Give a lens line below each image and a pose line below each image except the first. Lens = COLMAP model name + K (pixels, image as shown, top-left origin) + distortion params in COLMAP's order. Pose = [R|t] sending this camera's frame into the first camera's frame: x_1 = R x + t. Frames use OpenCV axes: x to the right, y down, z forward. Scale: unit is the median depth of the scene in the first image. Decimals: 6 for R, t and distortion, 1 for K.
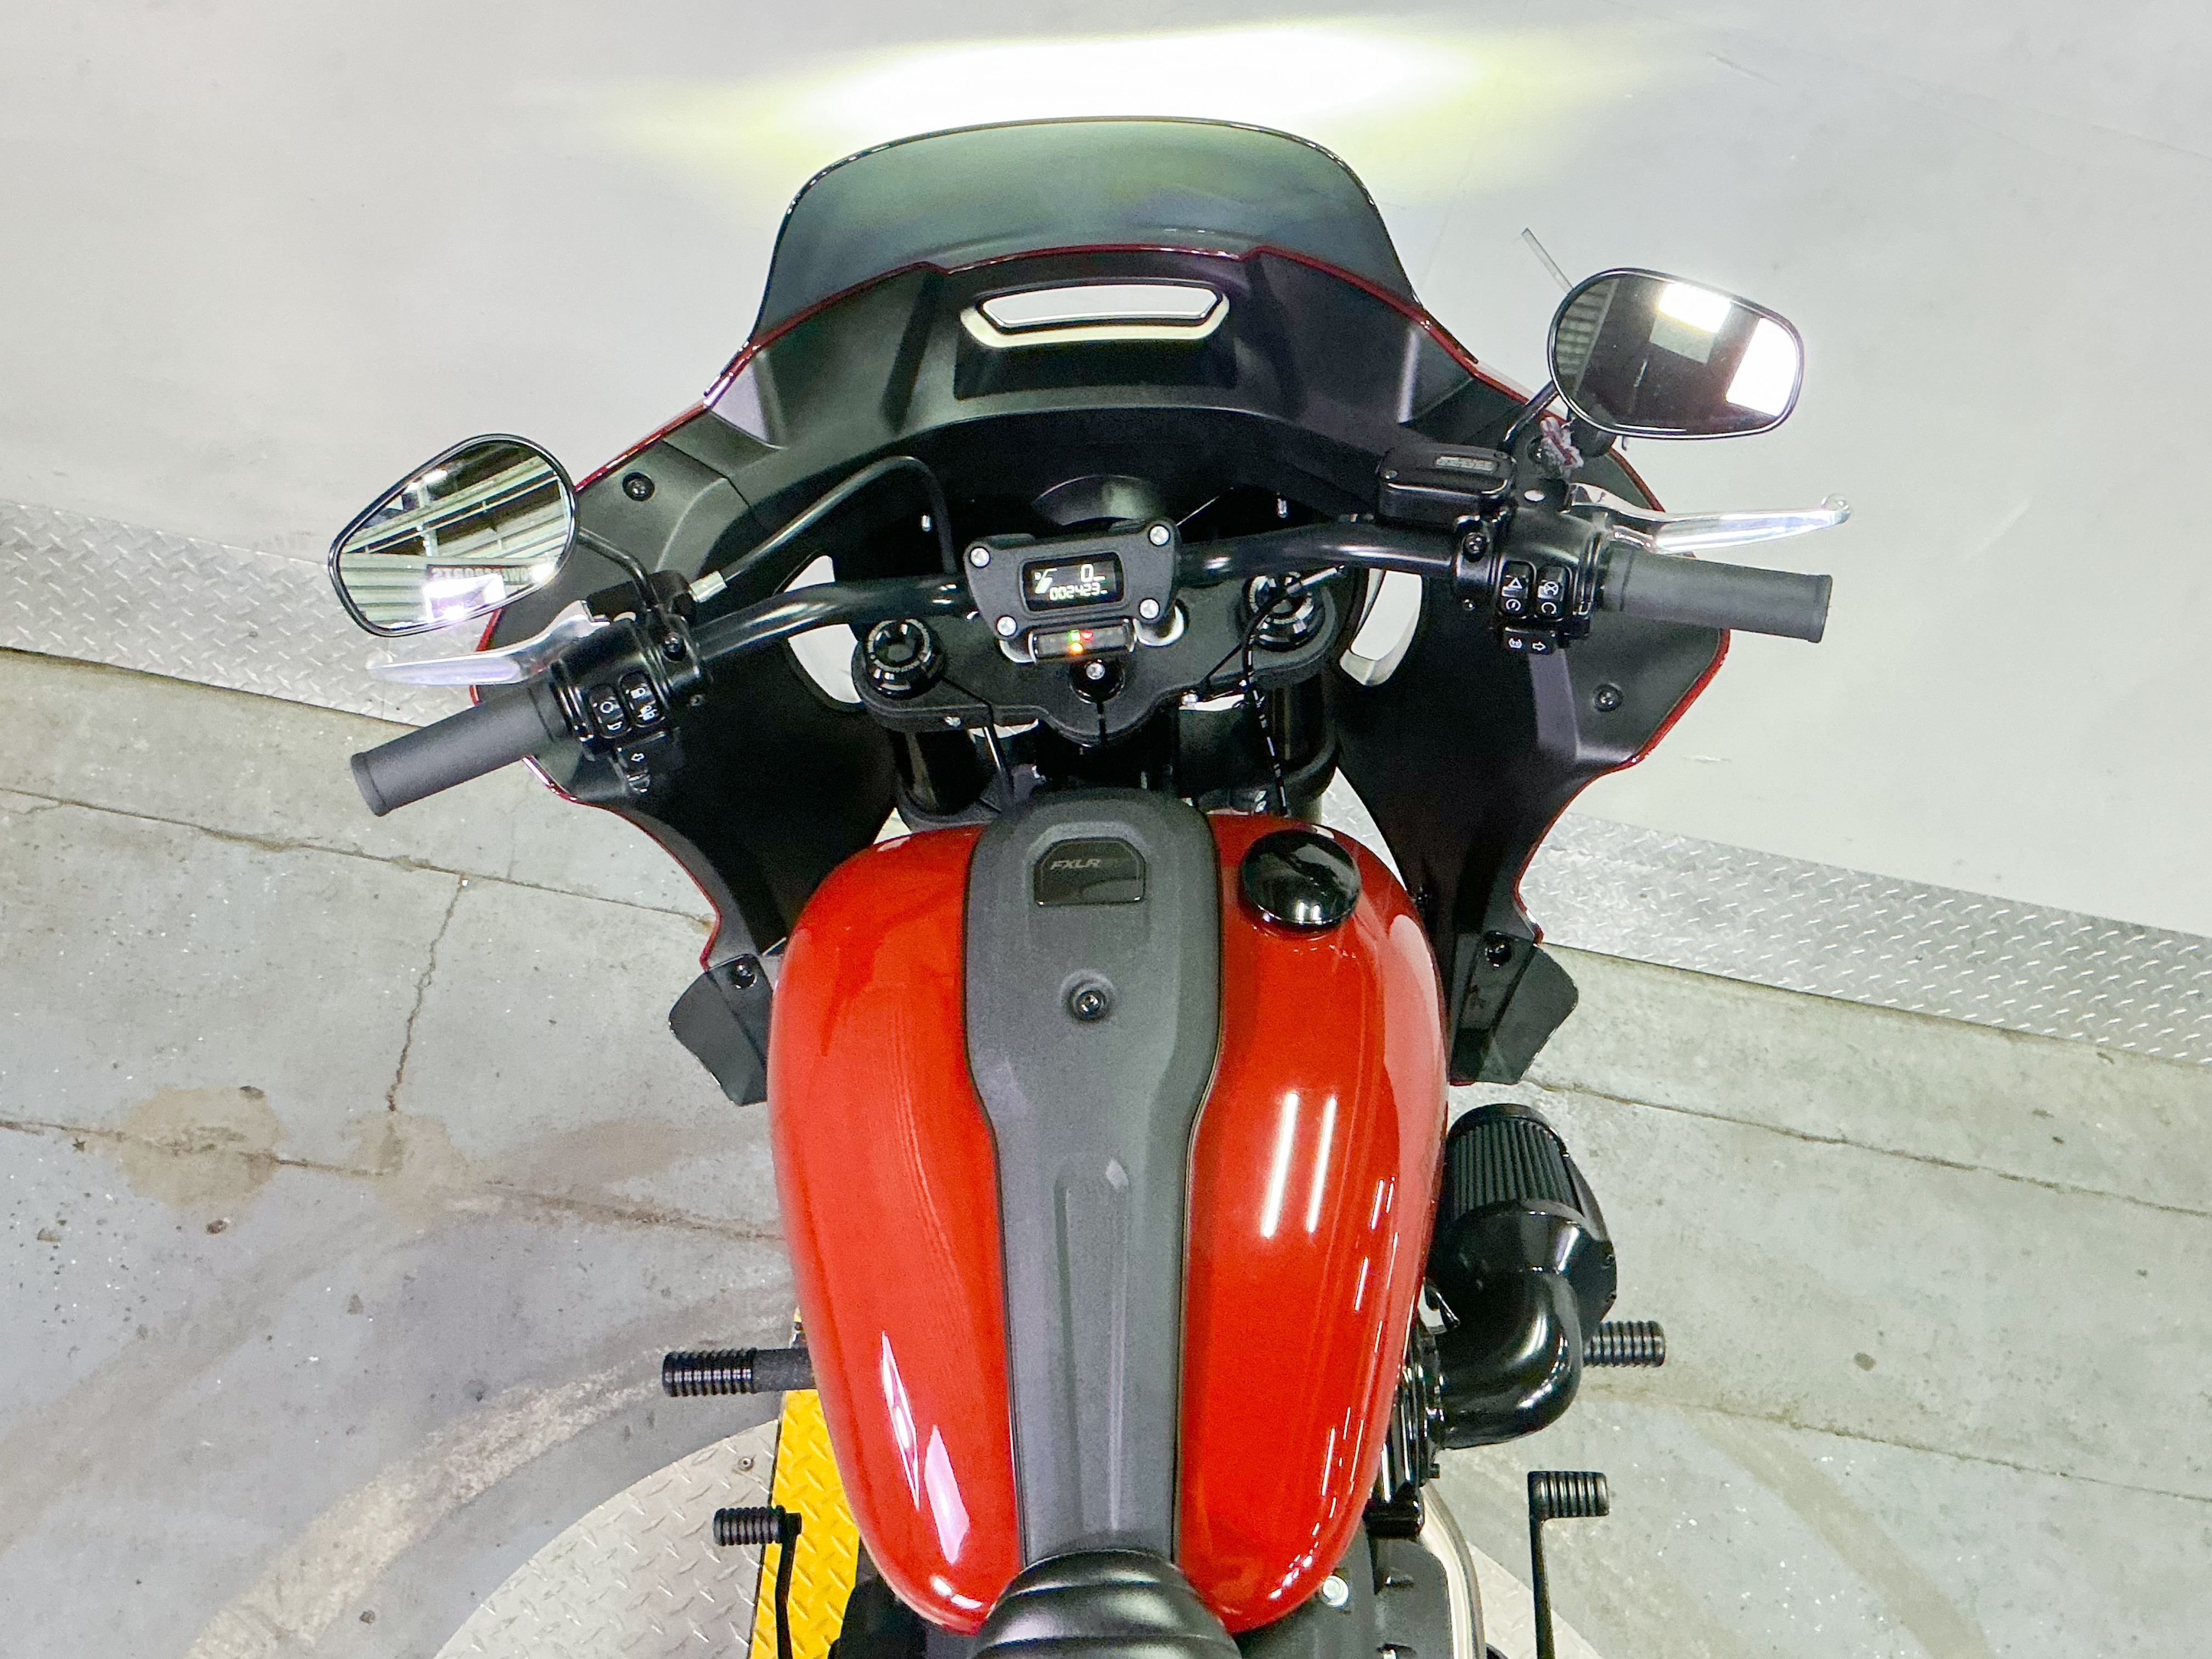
lens RADIAL K [[2392.8, 0, 1106.0], [0, 2392.8, 829.5], [0, 0, 1]] dist [0.155885, -0.355237]
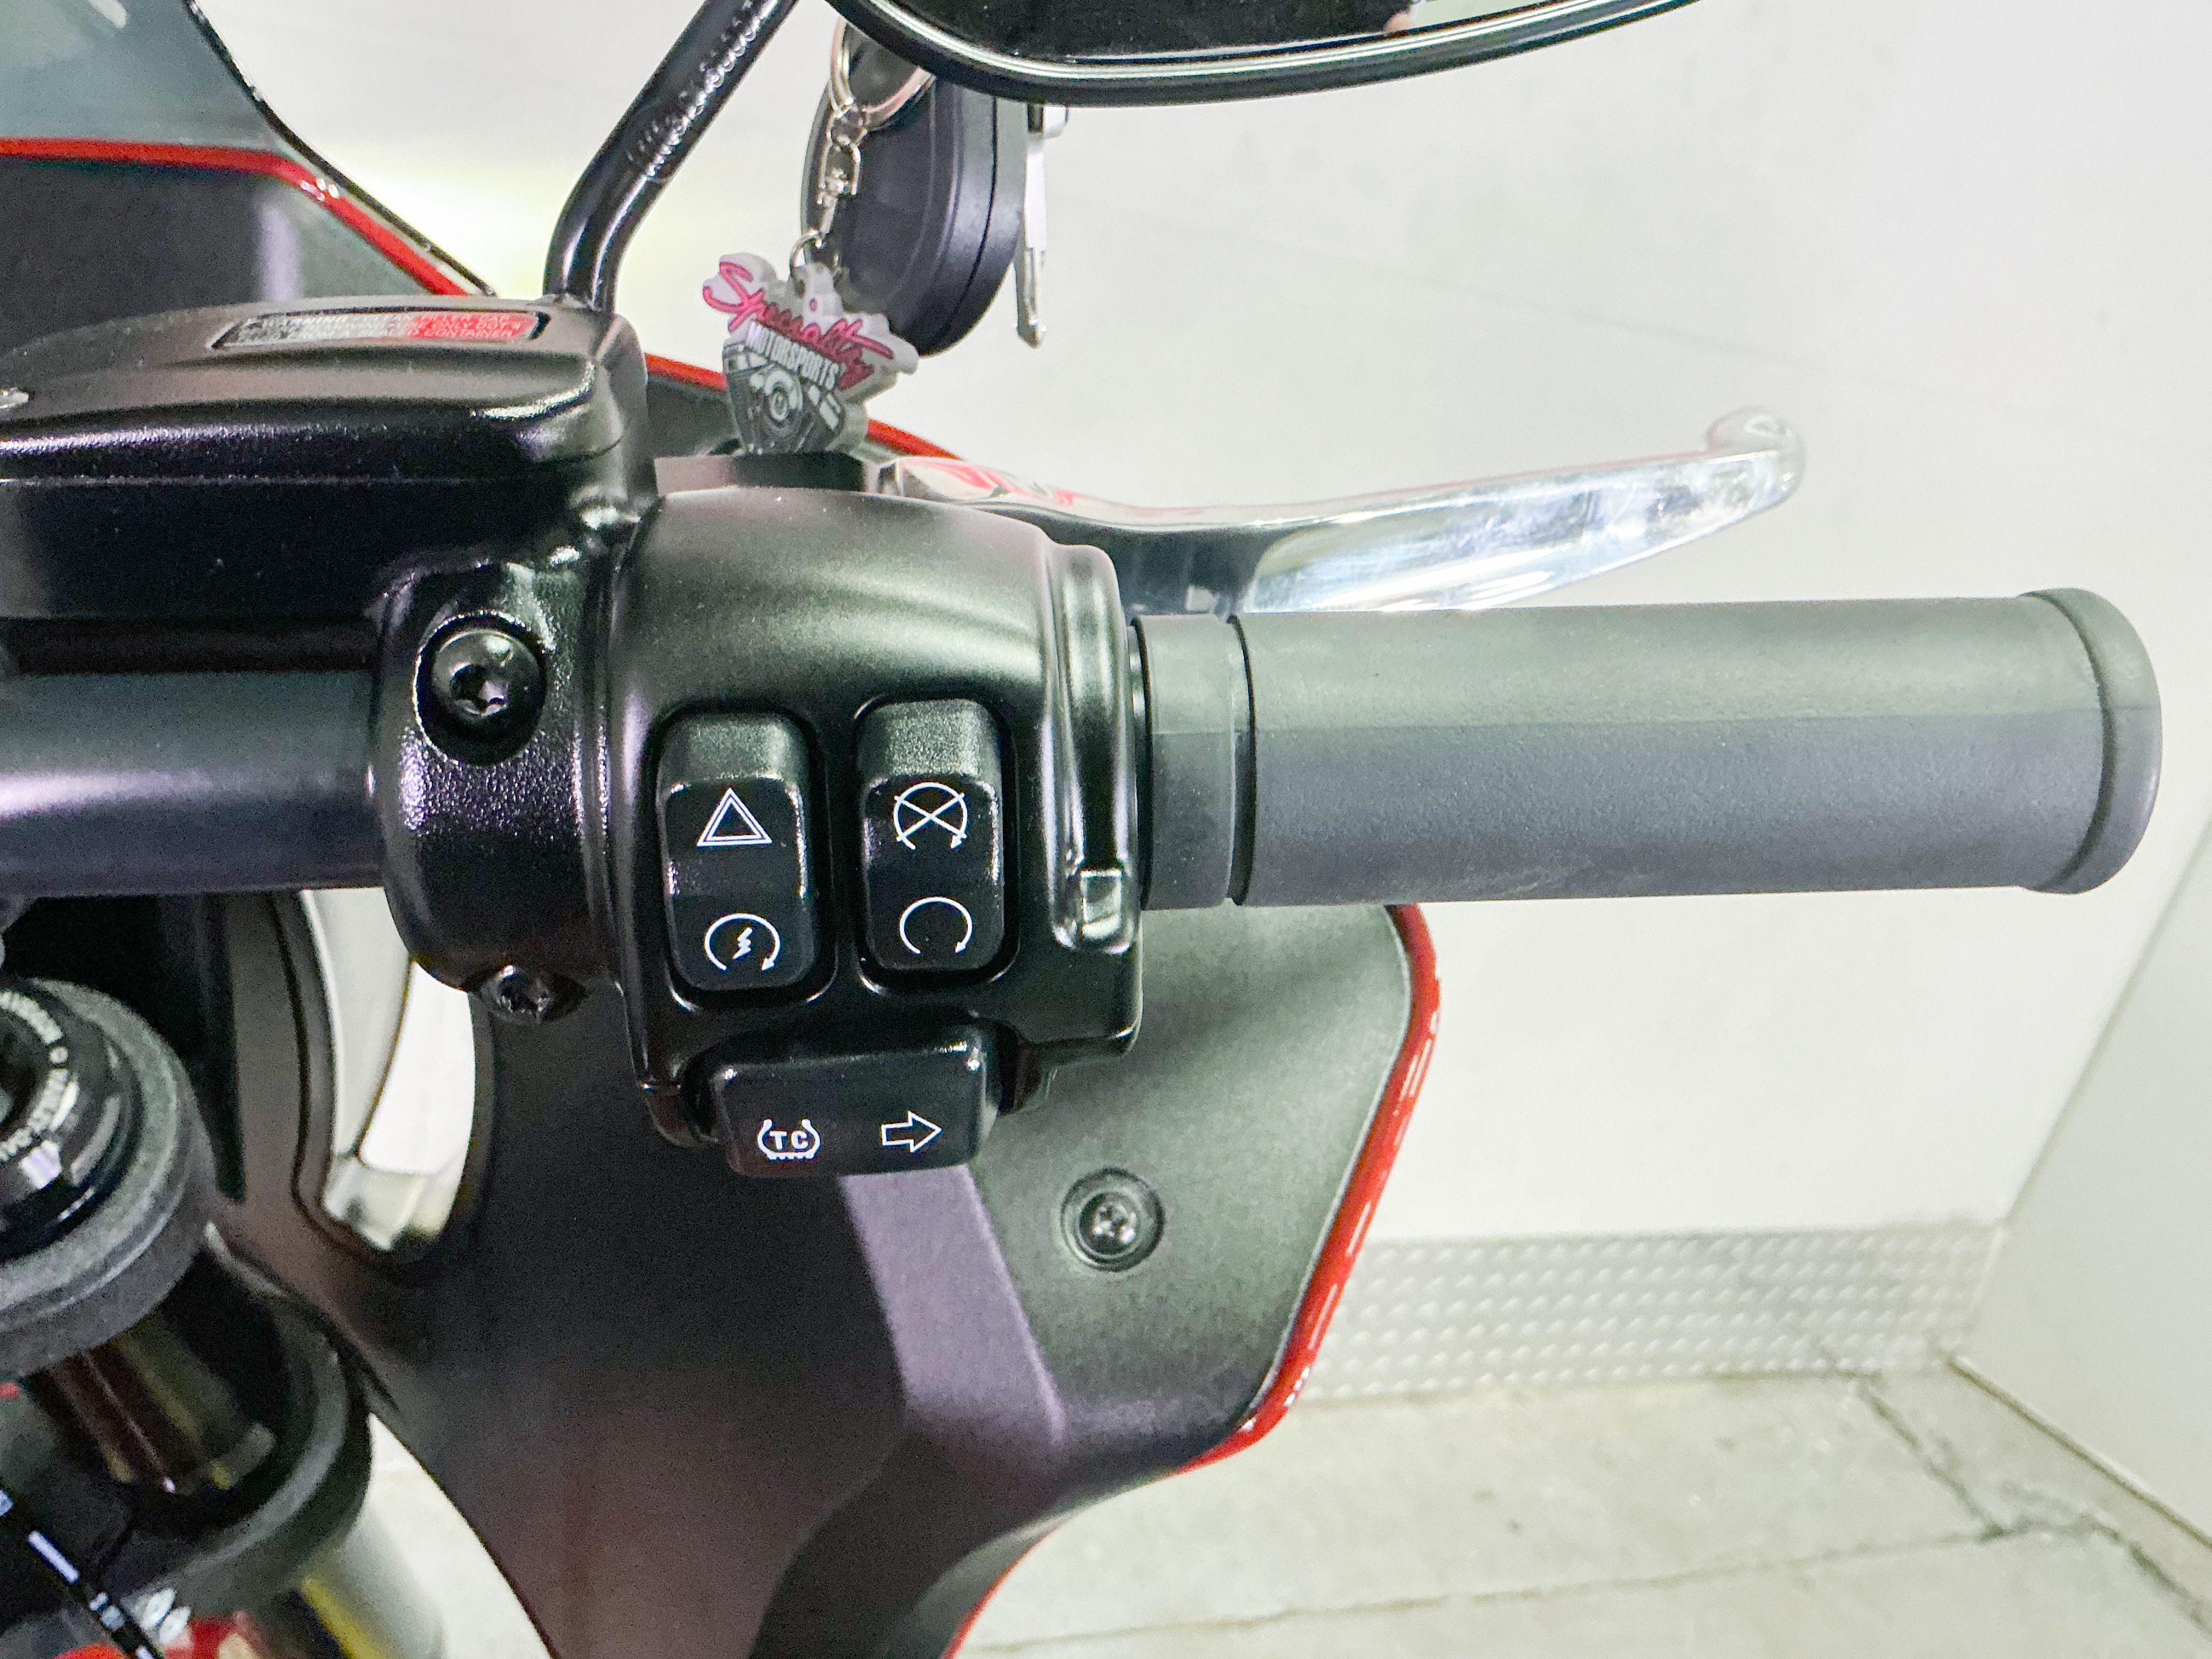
lens RADIAL K [[1998.9, 0, 1106.0], [0, 1998.9, 829.5], [0, 0, 1]] dist [0.188905, -0.456234]
pose [[0.924430, -0.147024, 0.351872, 0.101318], [0.205587, 0.969266, -0.135122, -0.053567], [-0.321191, 0.197251, 0.926244, 0.603442]]
